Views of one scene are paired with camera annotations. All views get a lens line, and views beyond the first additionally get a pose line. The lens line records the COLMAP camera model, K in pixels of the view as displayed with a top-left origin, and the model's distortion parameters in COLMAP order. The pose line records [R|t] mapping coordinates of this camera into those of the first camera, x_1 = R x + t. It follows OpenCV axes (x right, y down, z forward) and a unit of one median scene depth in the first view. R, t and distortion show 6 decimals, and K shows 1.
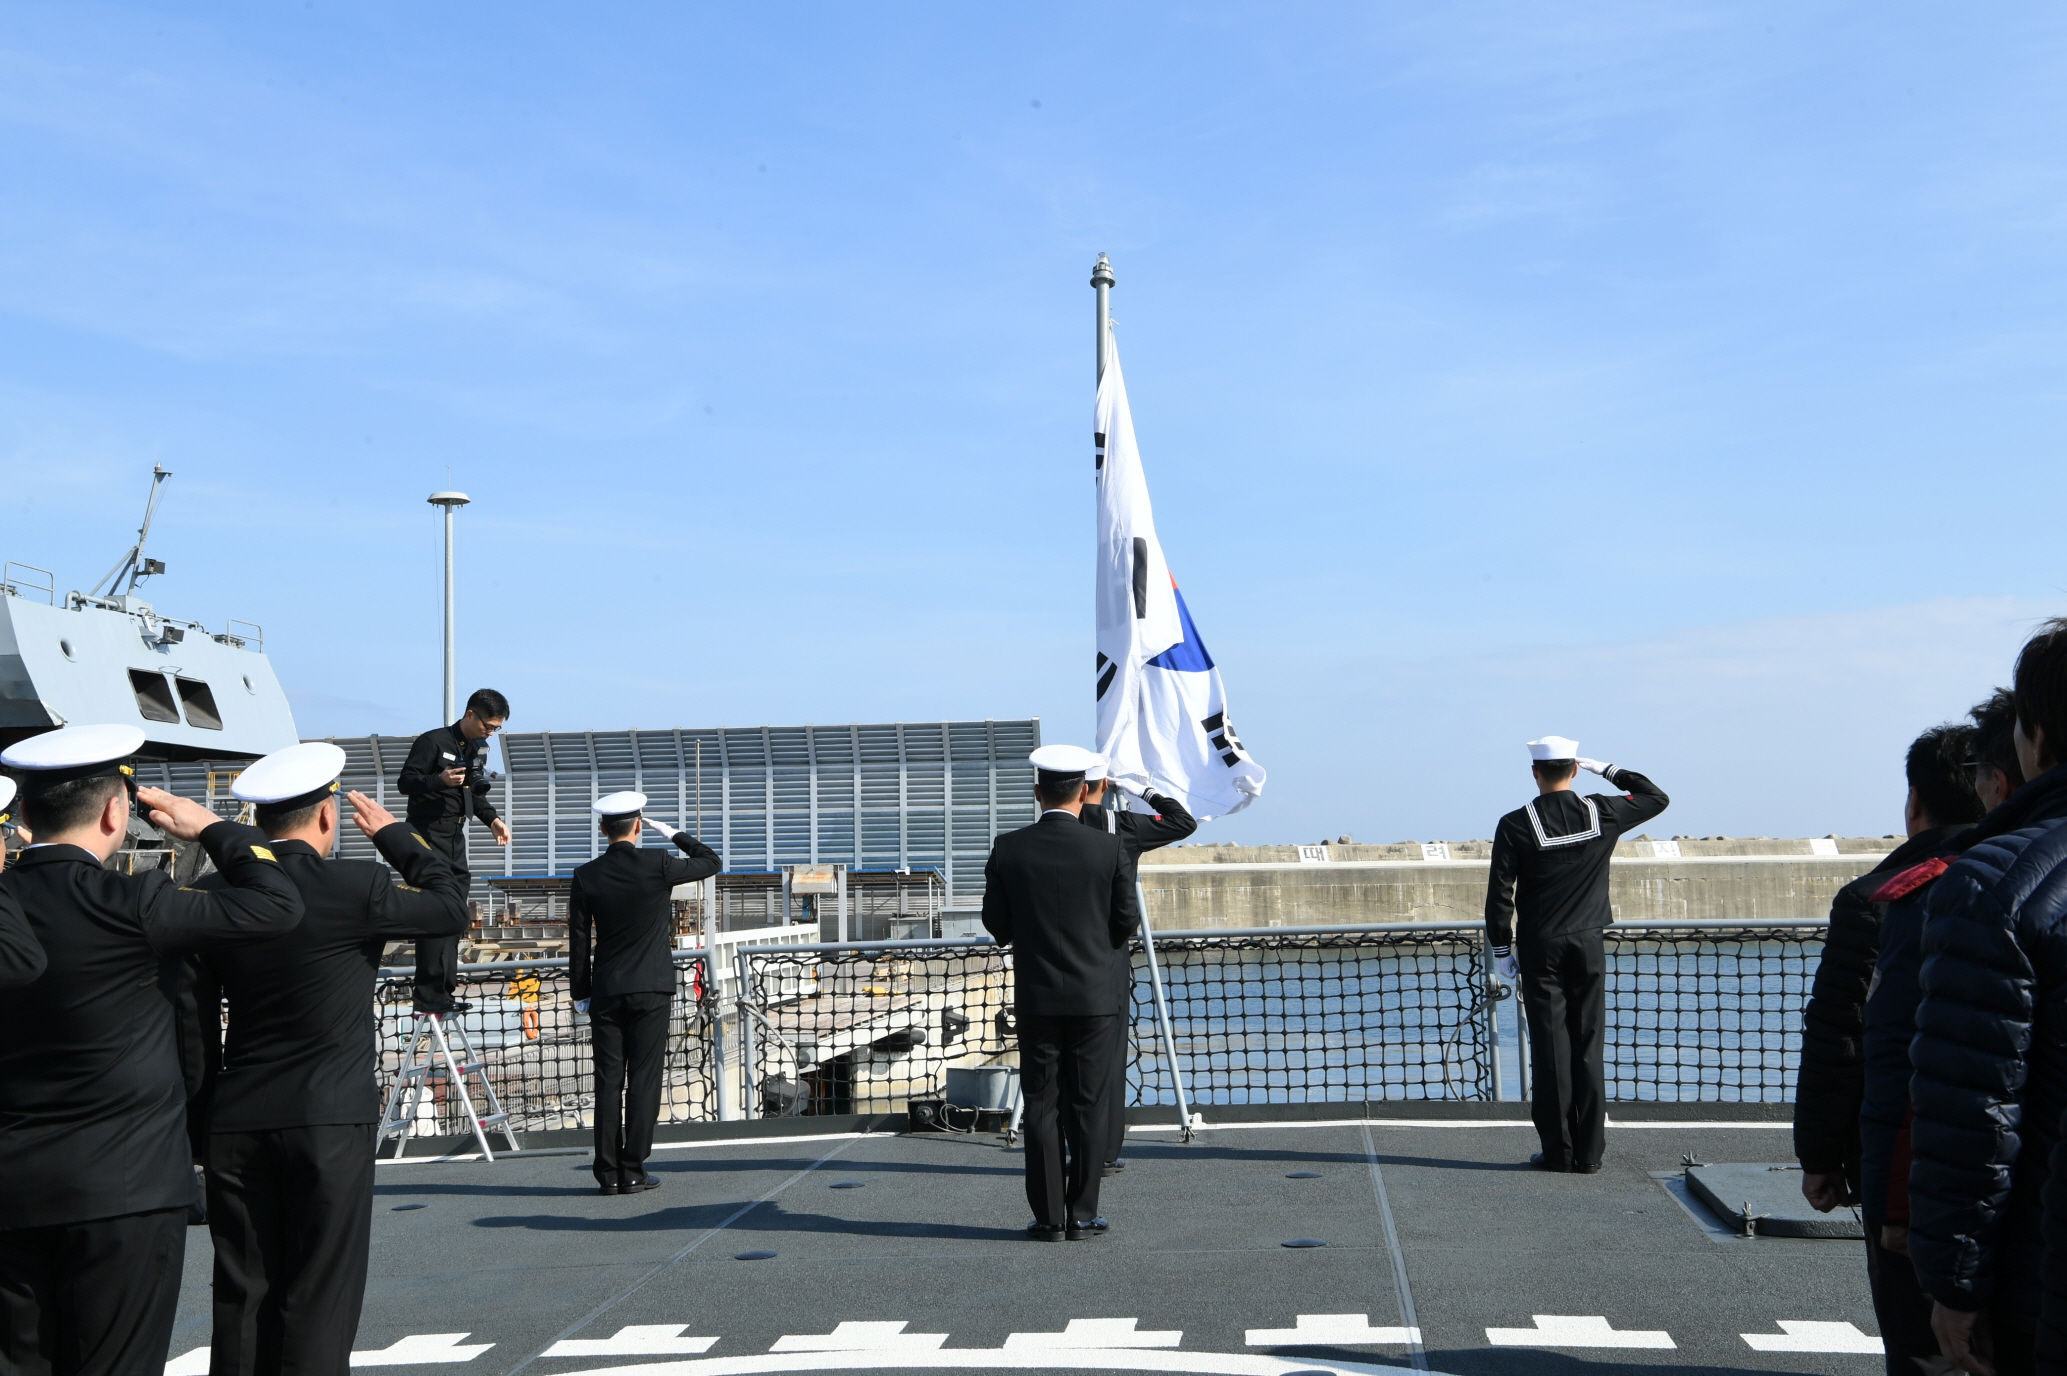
lens RADIAL K [[2292.7, 0, 1022.9], [0, 2292.7, 723.4], [0, 0, 1]] dist [0.046596, 0.002838]
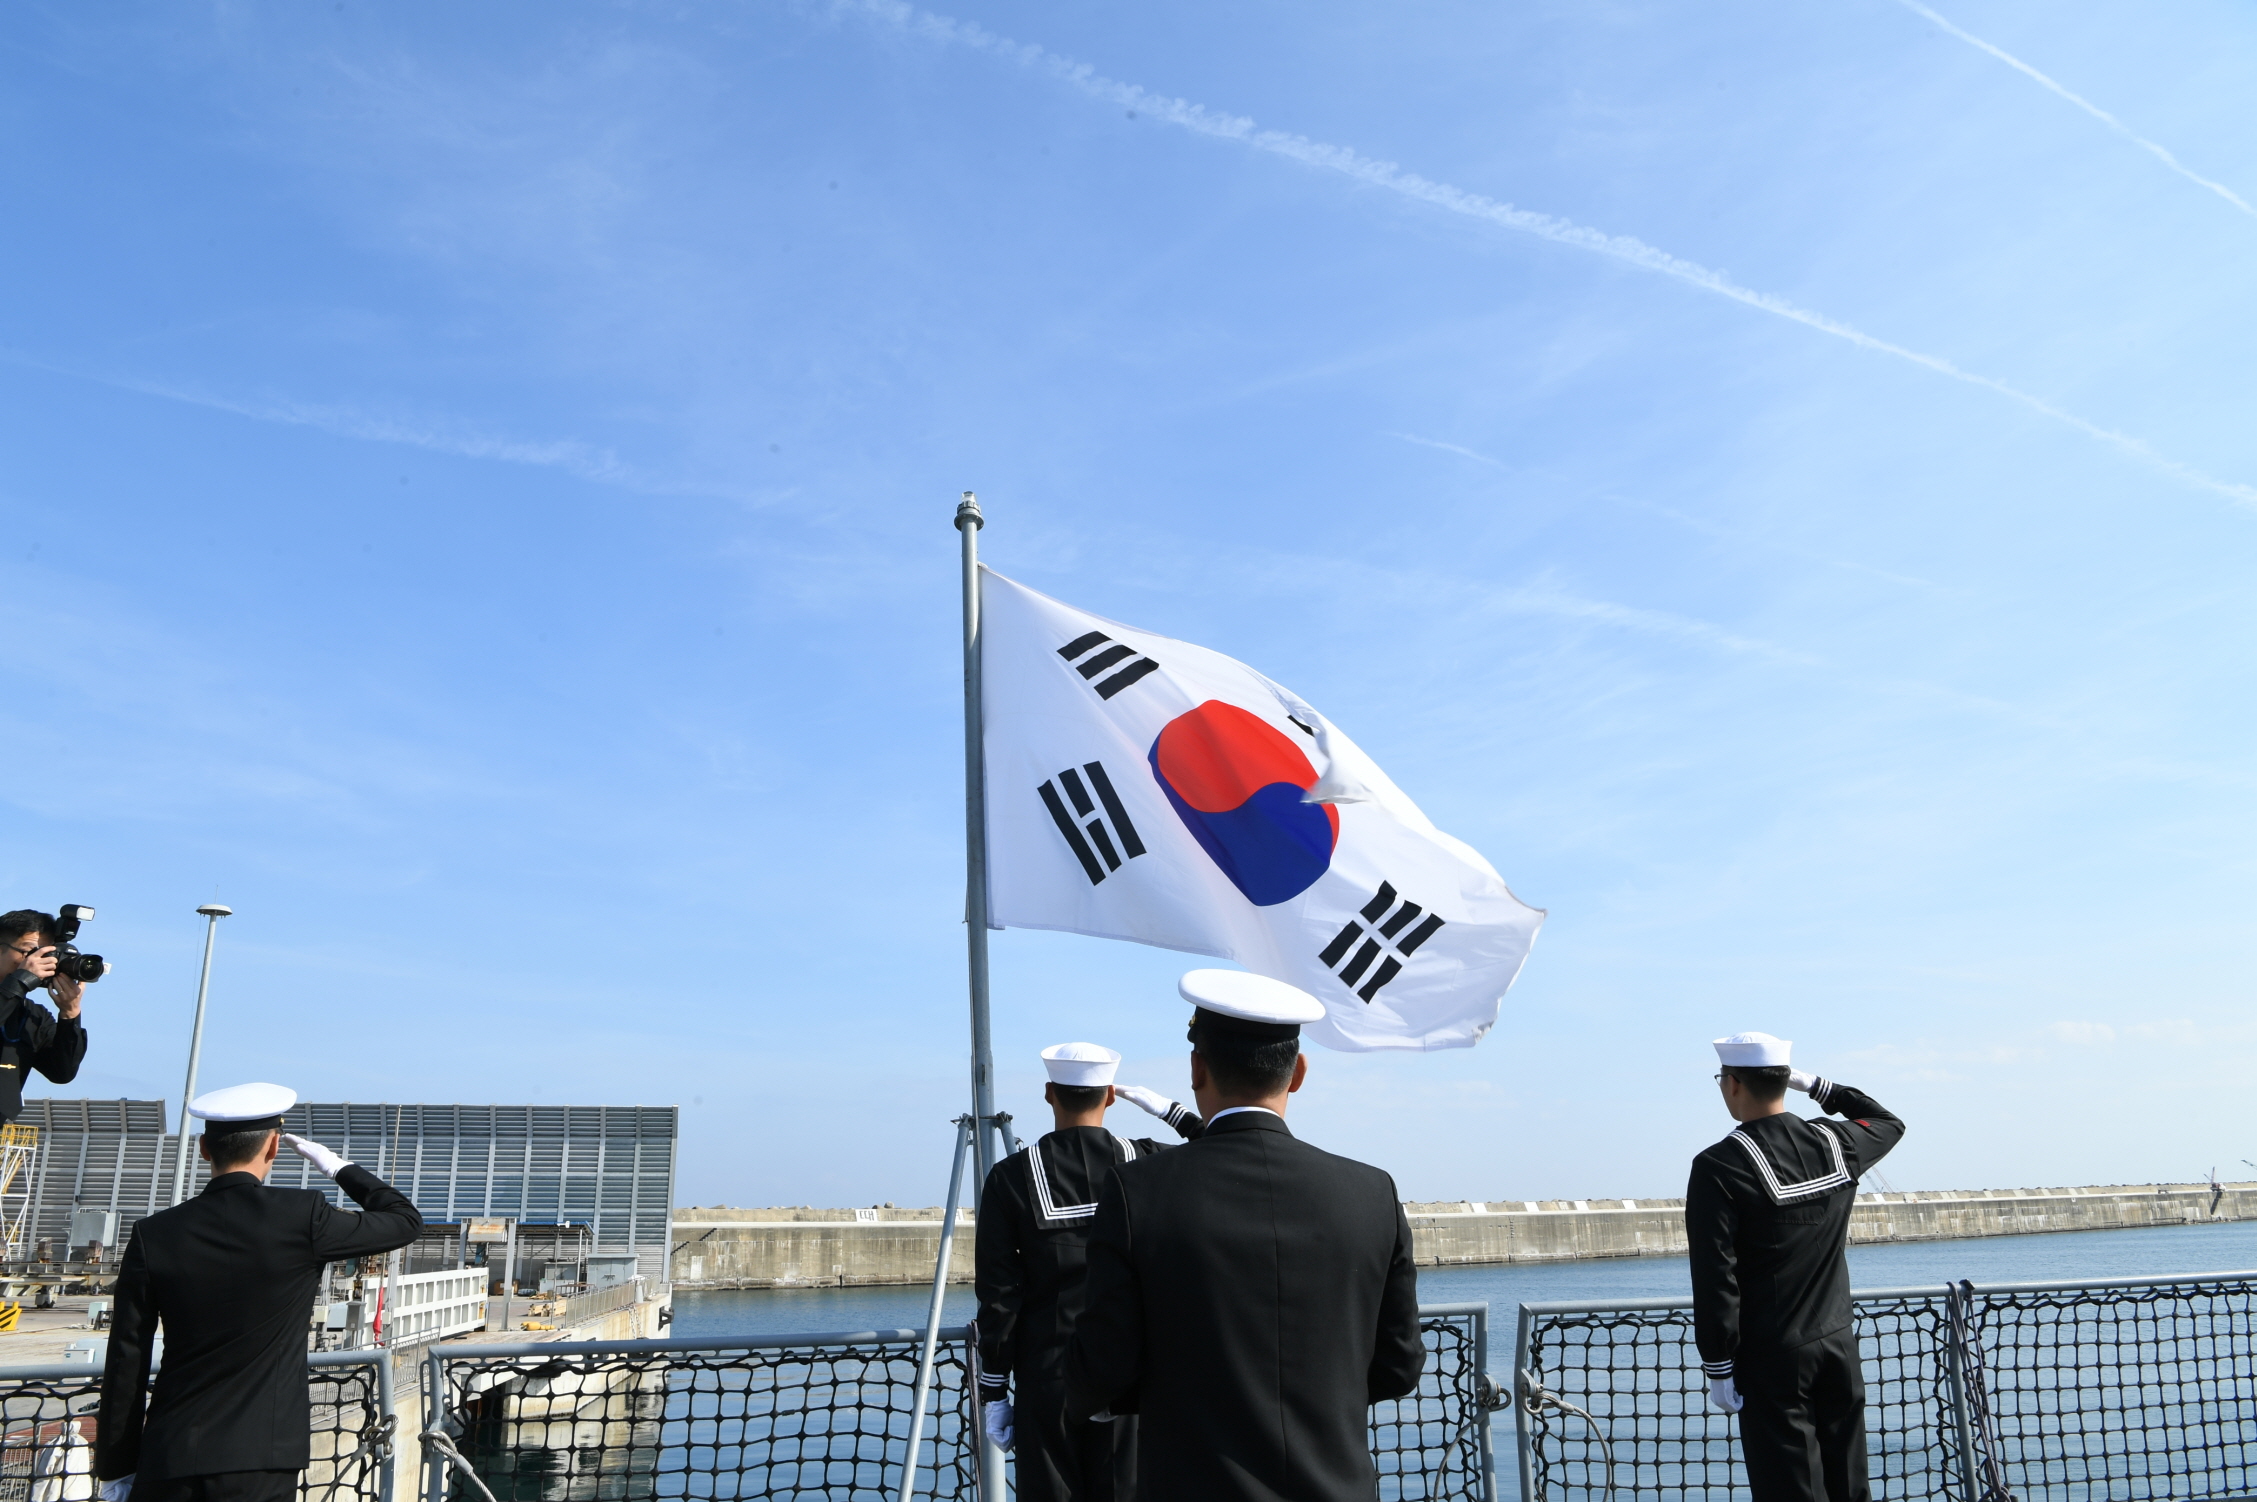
lens RADIAL K [[1560.2, 0, 1122.3], [0, 1560.2, 755.8], [0, 0, 1]] dist [-0.073502, 0.014165]
pose [[0.958019, 0.085972, 0.273510, -0.013964], [-0.020802, 0.972311, -0.232763, 0.005990], [-0.285948, 0.217302, 0.933281, 0.101604]]
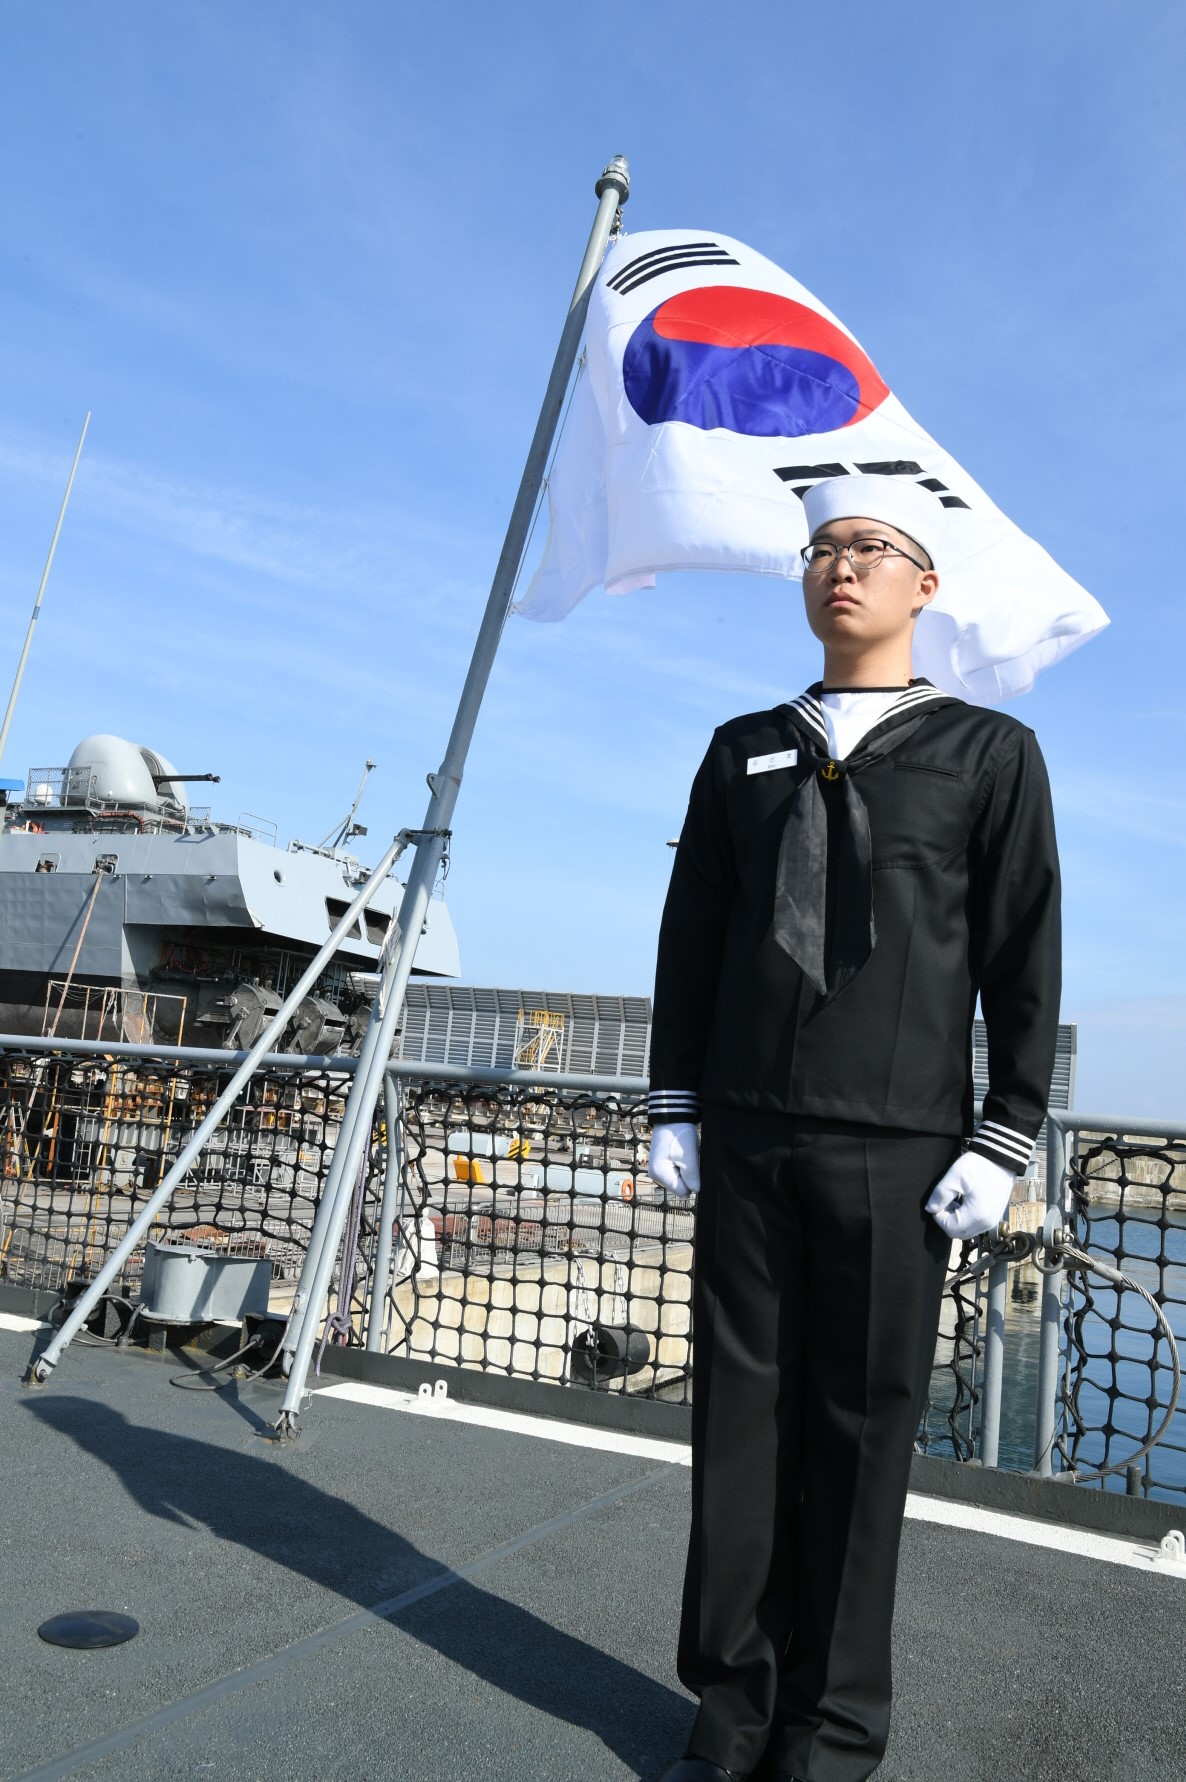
lens RADIAL K [[1460.4, 0, 593.0], [0, 1460.4, 891.0], [0, 0, 1]] dist [-0.026359, -0.014178]
pose [[0.938289, 0.062902, -0.340084, 0.044739], [-0.092863, 0.993033, -0.072538, 0.014003], [0.333152, 0.099643, 0.937593, 0.130388]]
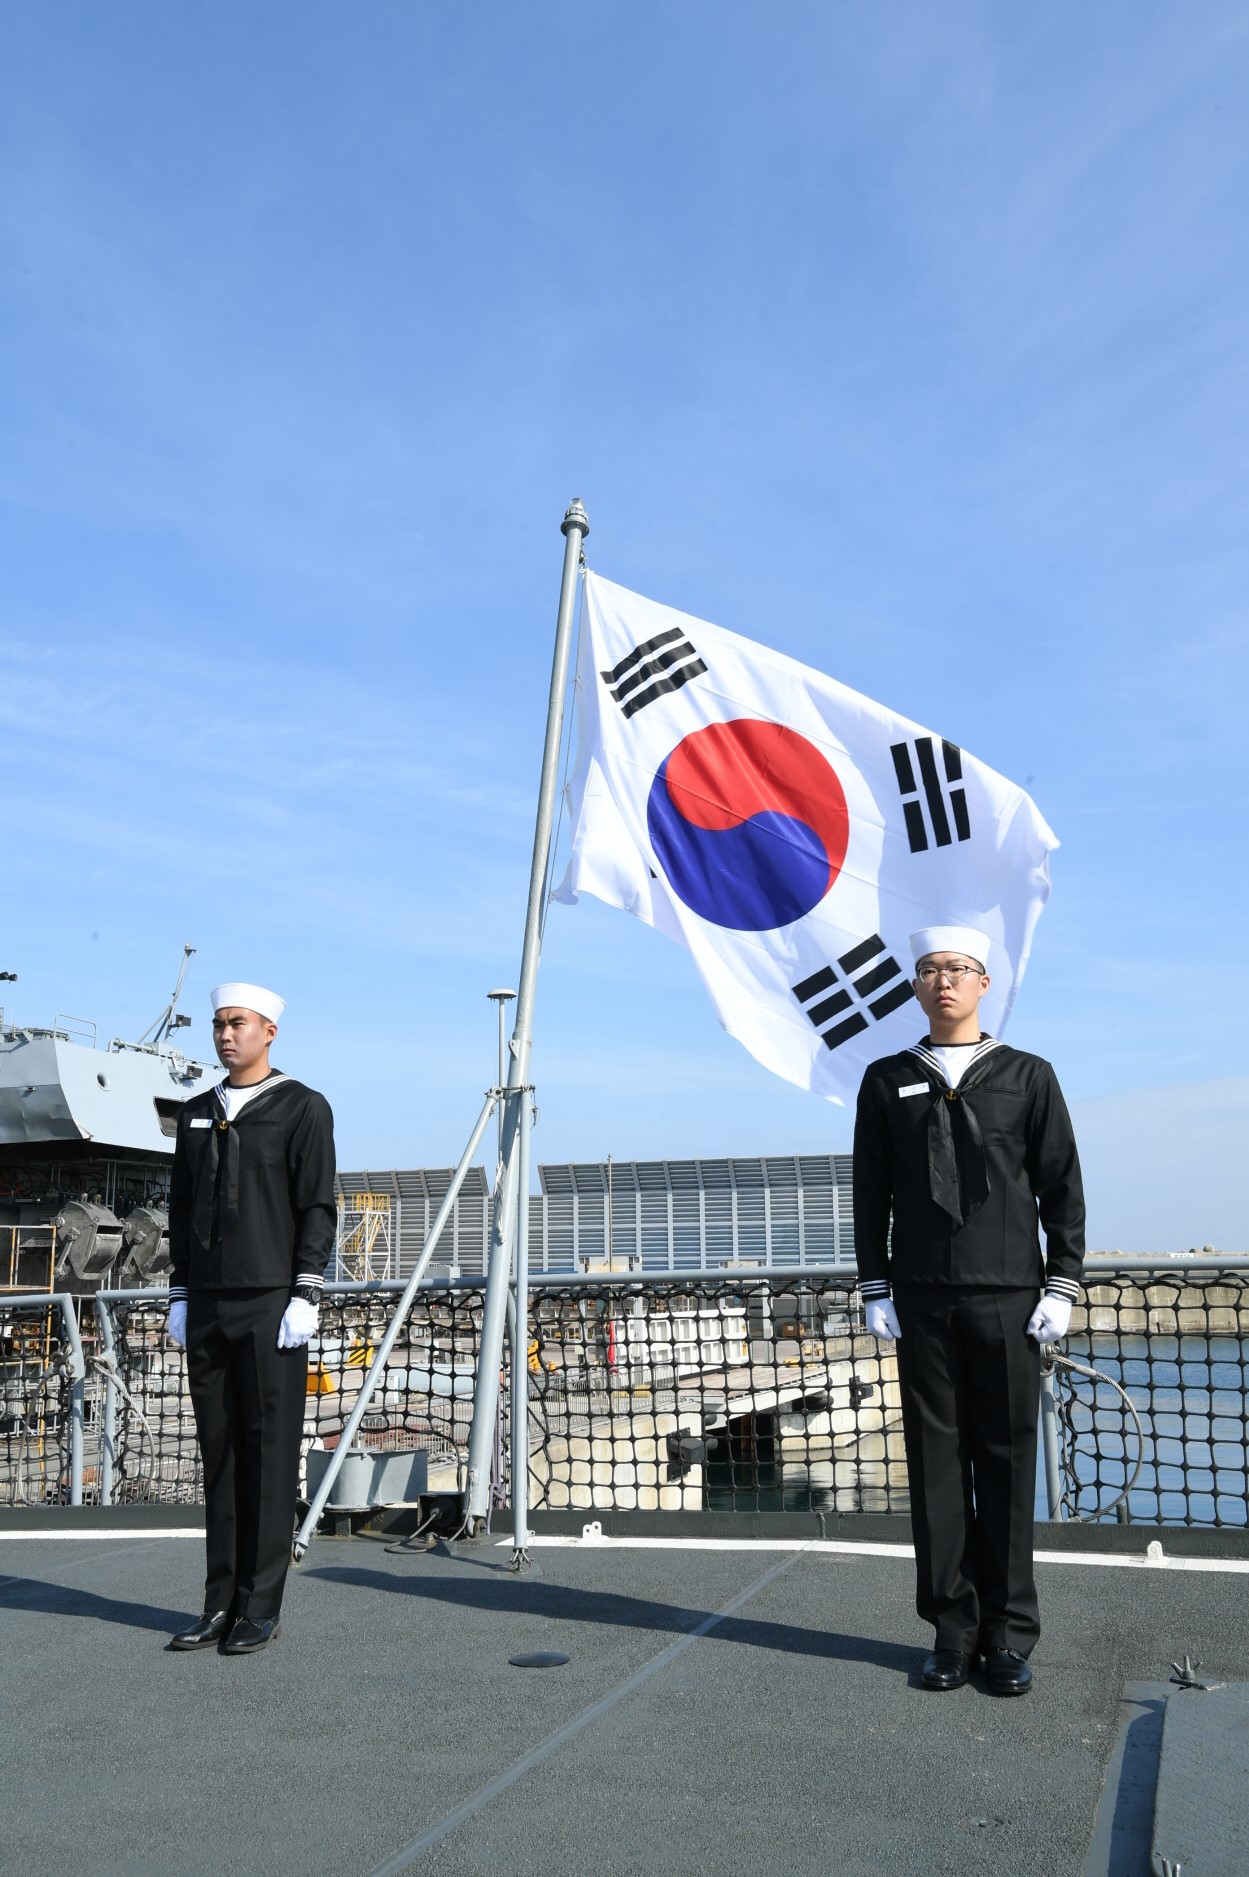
lens RADIAL K [[1626.7, 0, 621.6], [0, 1626.7, 934.9], [0, 0, 1]] dist [-0.023960, 0.006719]
pose [[0.978258, -0.037358, -0.203997, 0.038872], [0.008163, 0.989816, -0.142120, 0.011224], [0.207229, 0.137365, 0.968601, 0.093148]]
